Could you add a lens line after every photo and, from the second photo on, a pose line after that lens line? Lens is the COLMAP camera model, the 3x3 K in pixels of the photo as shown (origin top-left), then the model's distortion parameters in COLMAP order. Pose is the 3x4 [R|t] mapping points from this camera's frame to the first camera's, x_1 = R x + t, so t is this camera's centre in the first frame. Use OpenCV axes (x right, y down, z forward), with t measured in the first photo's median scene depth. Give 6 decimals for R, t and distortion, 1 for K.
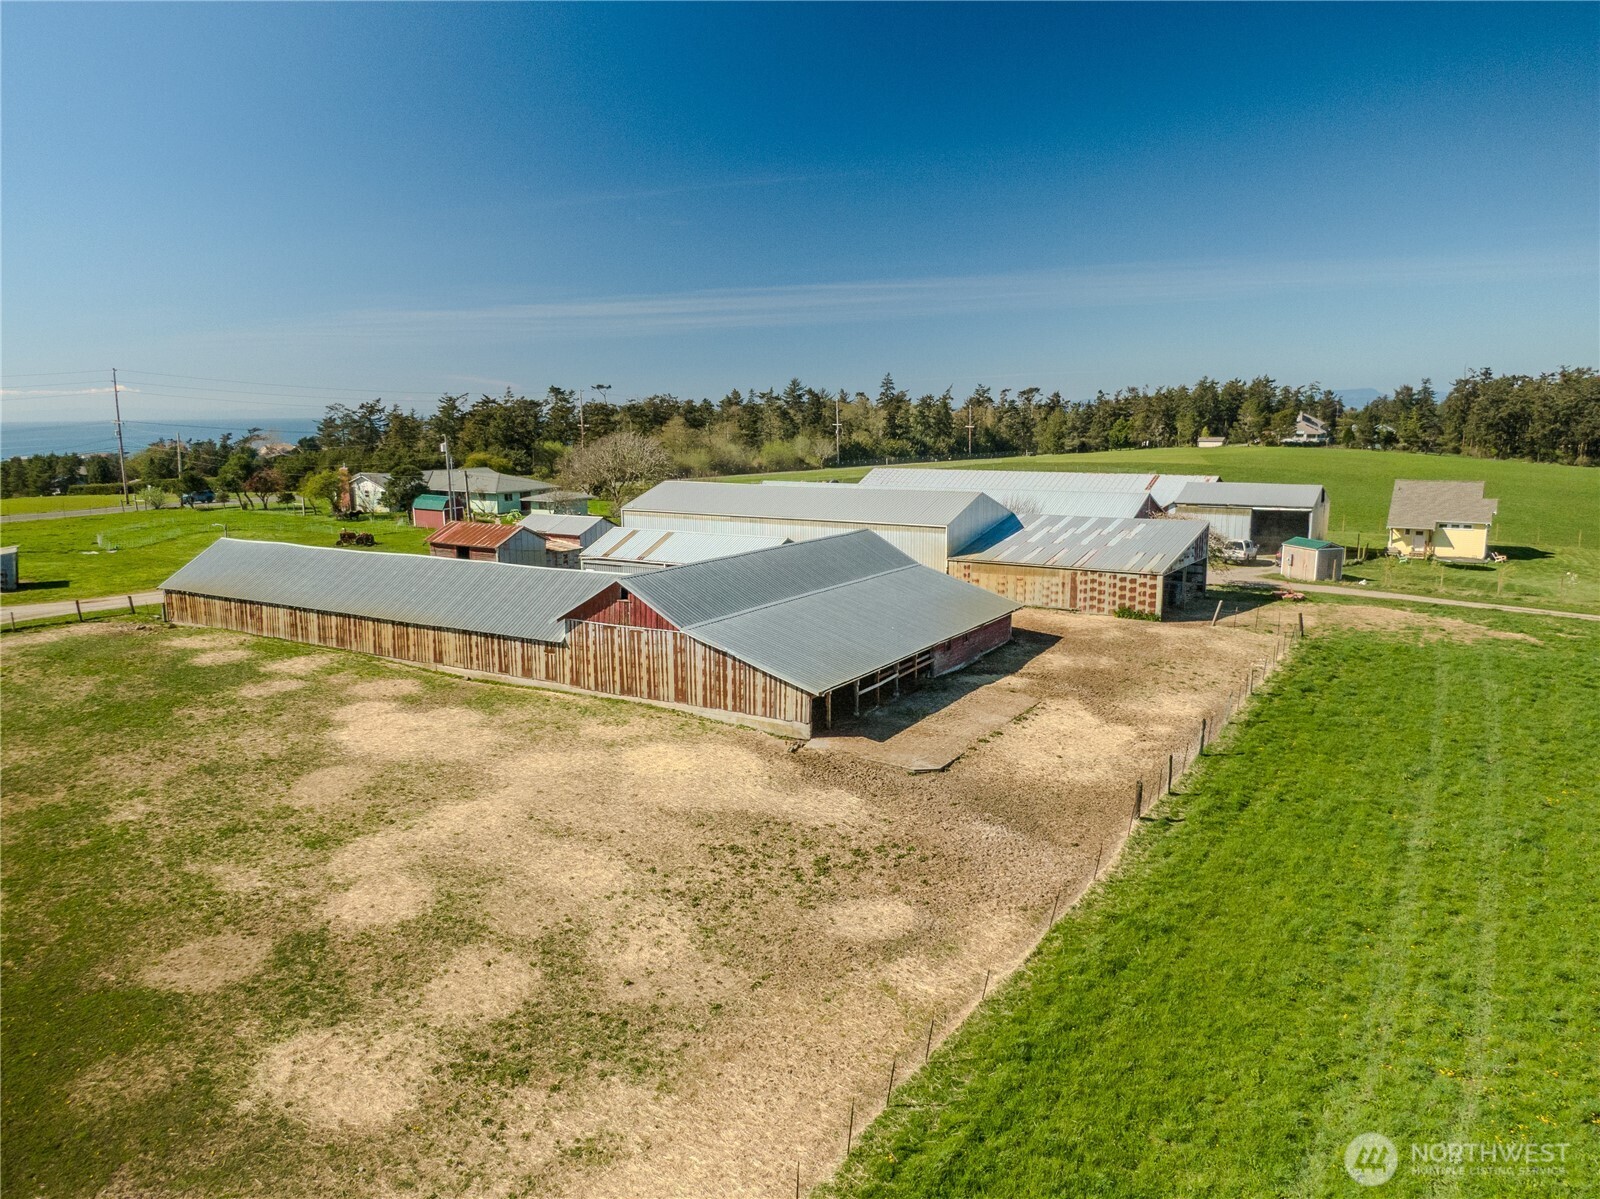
lens RADIAL K [[1129.8, 0, 791.8], [0, 1129.8, 600.6], [0, 0, 1]] dist [0.035430, -0.053816]
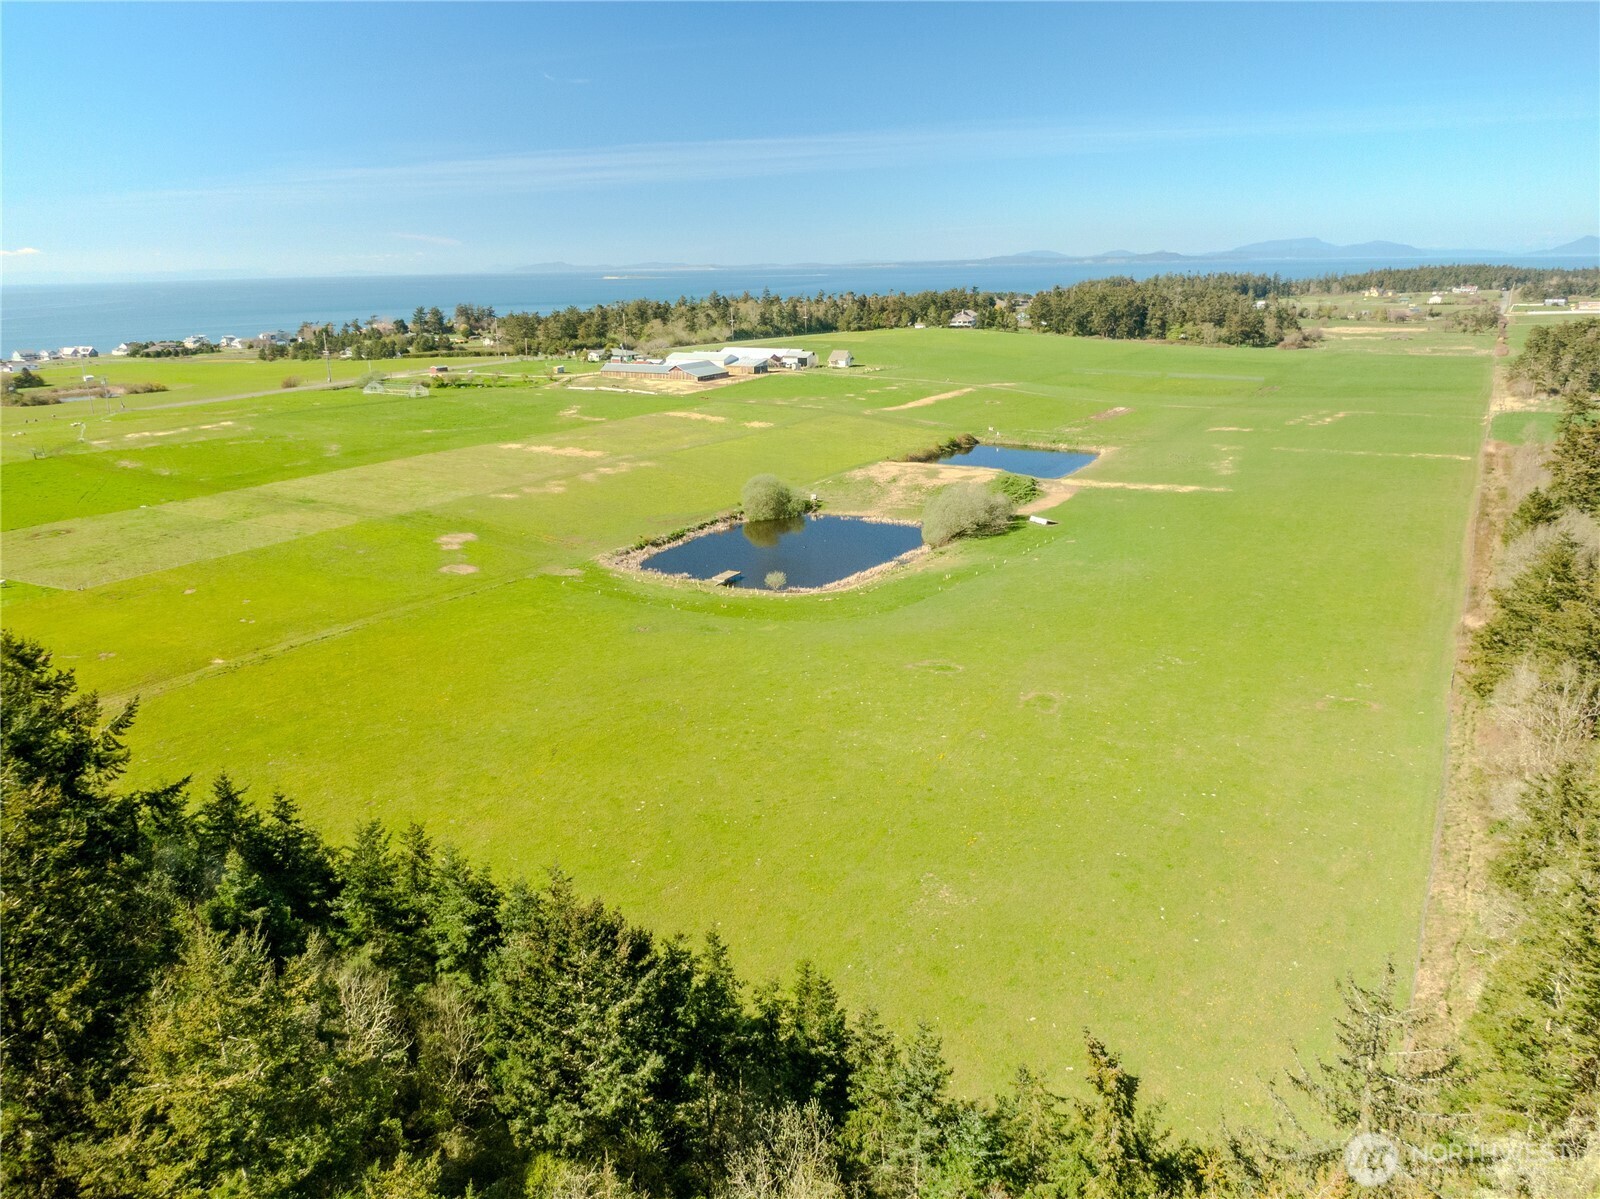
lens RADIAL K [[1129.8, 0, 804.4], [0, 1129.8, 597.3], [0, 0, 1]] dist [0.035430, -0.053816]
pose [[0.998280, -0.024203, 0.053390, 0.048199], [0.017727, 0.992783, 0.118609, 0.108598], [-0.055875, -0.117459, 0.991505, -1.155844]]
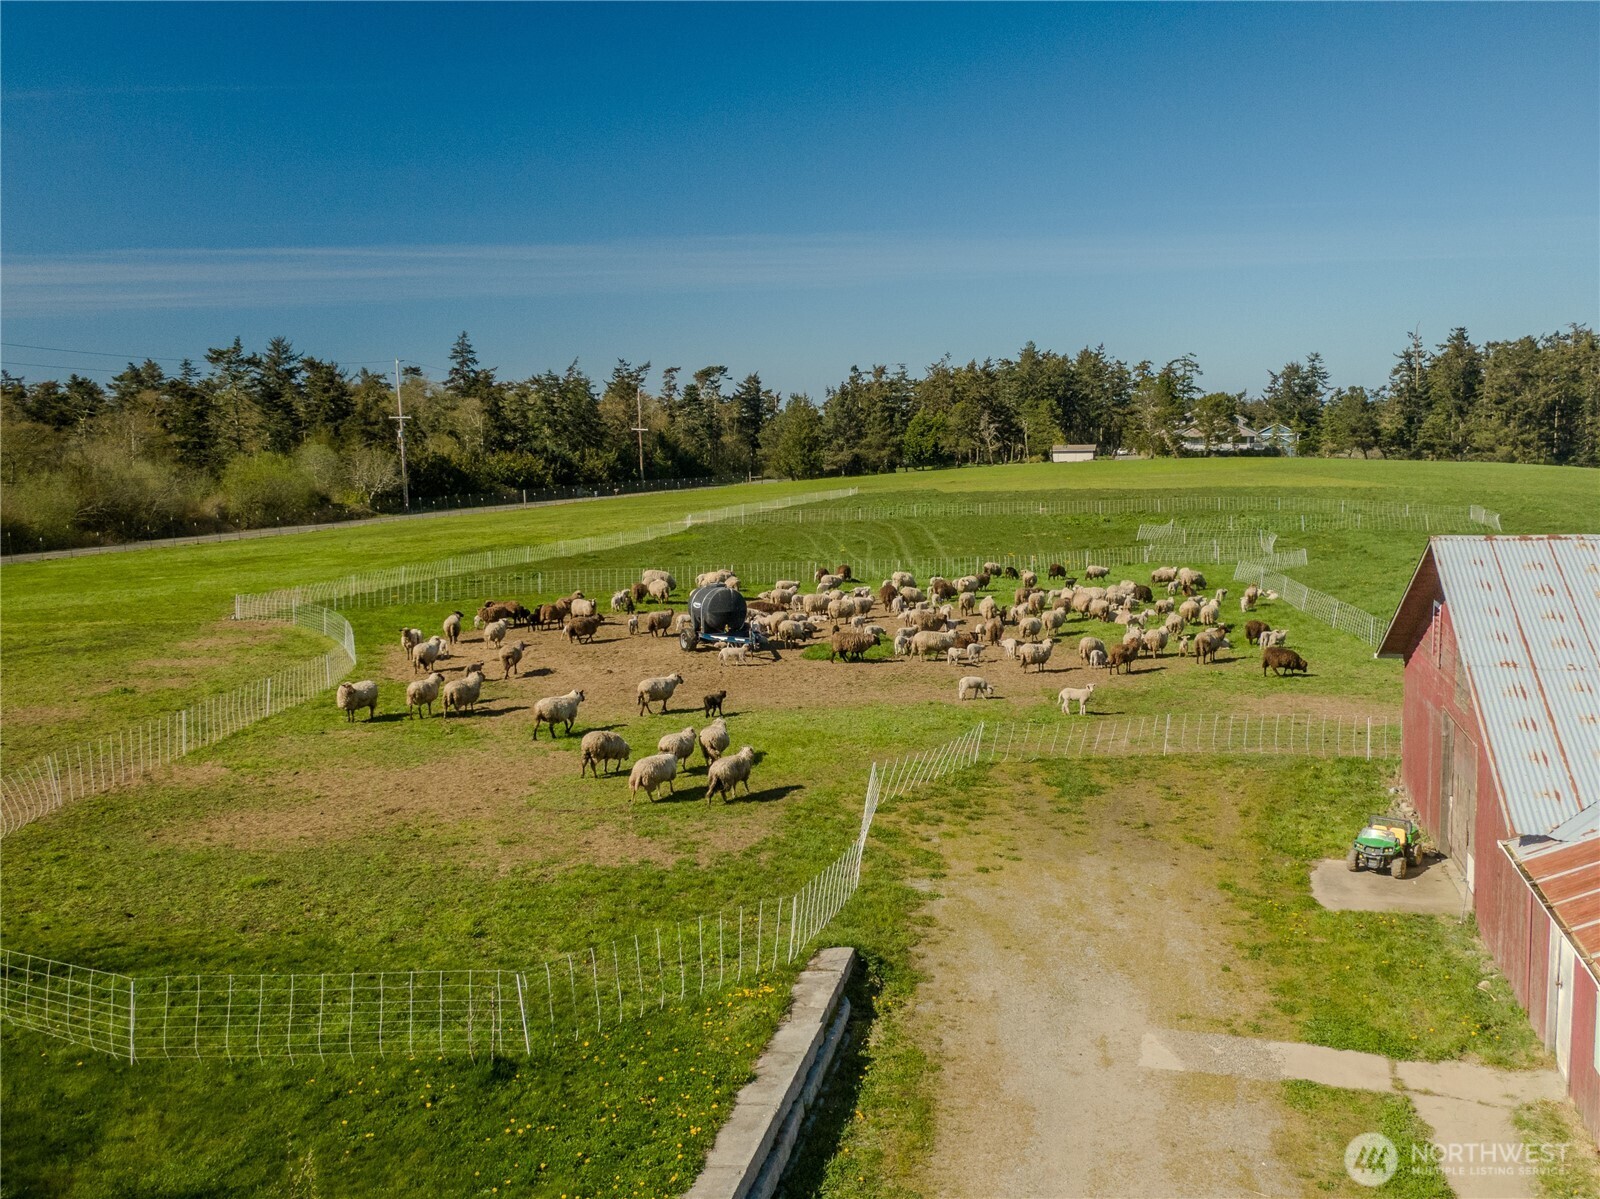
lens RADIAL K [[1533.1, 0, 800.8], [0, 1533.1, 599.5], [0, 0, 1]] dist [-0.023287, 0.000000]
pose [[0.940021, -0.042478, 0.338463, -0.017609], [0.061864, 0.996992, -0.046690, -0.045174], [-0.335461, 0.064829, 0.939821, 0.376498]]
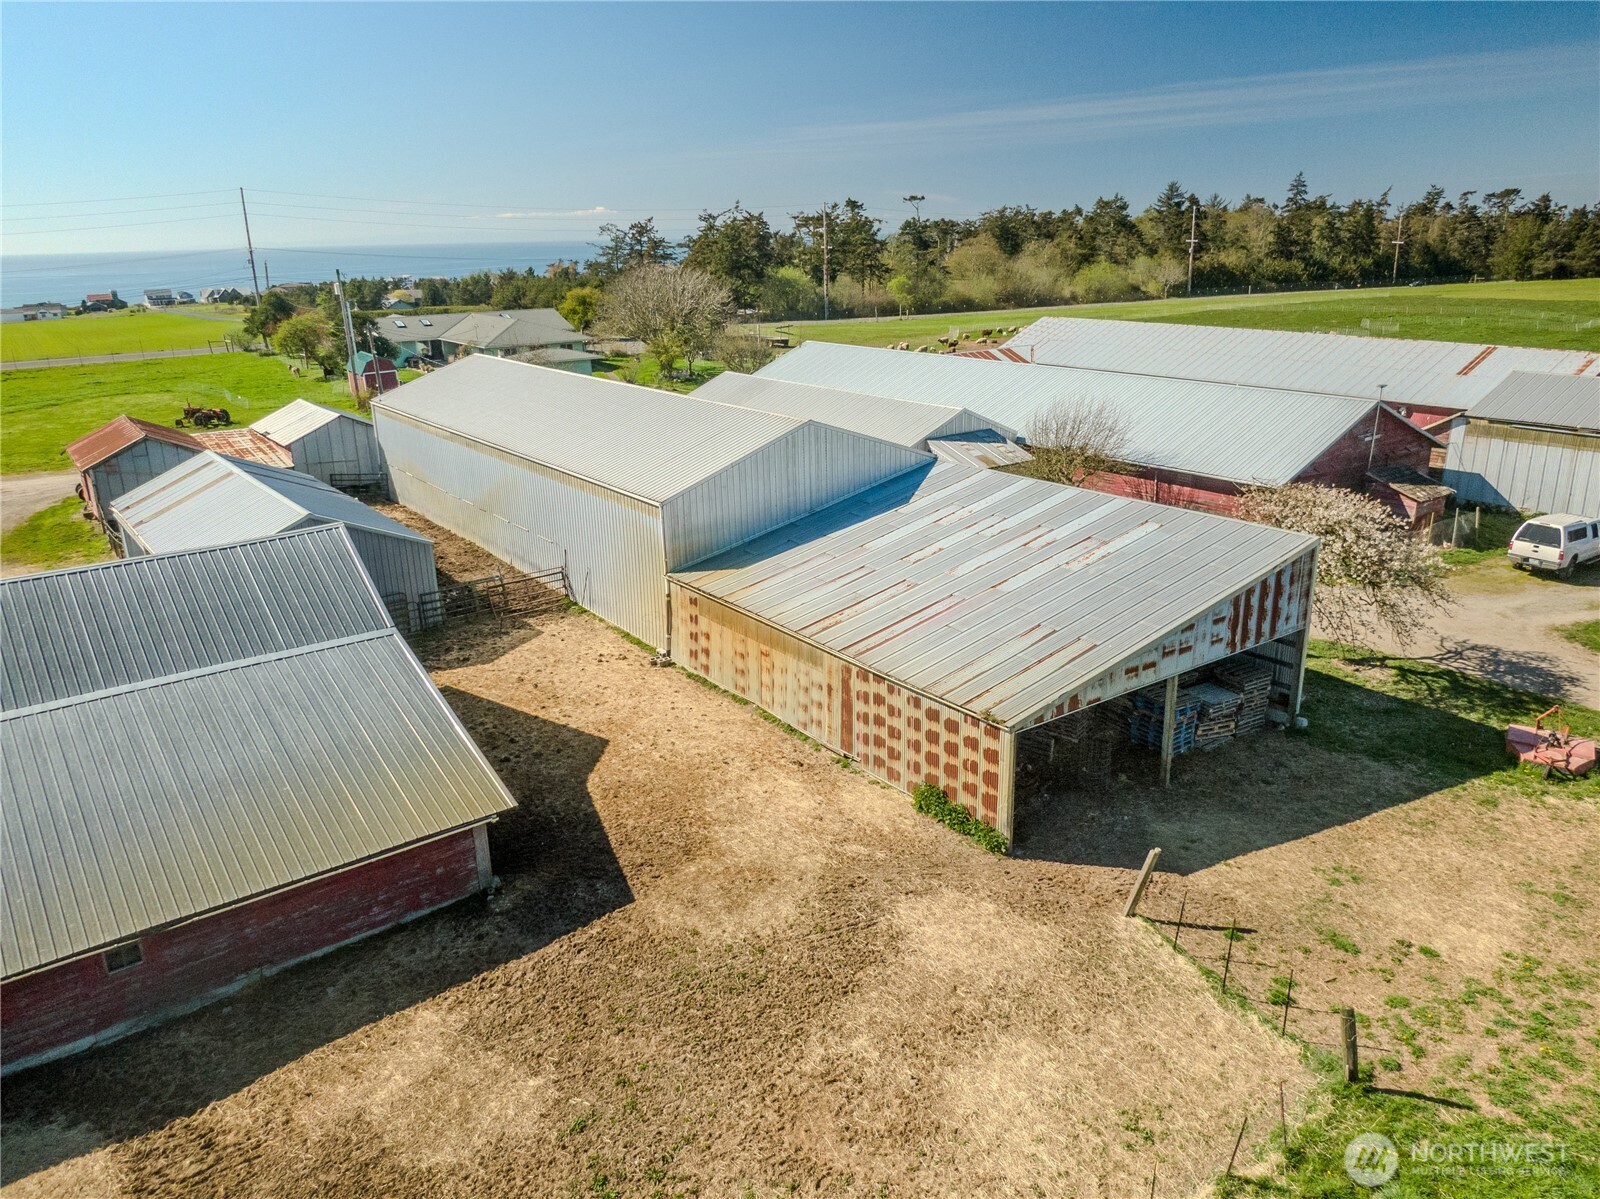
lens RADIAL K [[1129.8, 0, 795.9], [0, 1129.8, 594.6], [0, 0, 1]] dist [0.035430, -0.053816]
pose [[0.934397, 0.100334, -0.341811, 0.074644], [-0.048509, 0.986416, 0.156941, -0.022505], [0.352914, -0.130065, 0.926571, 0.130719]]
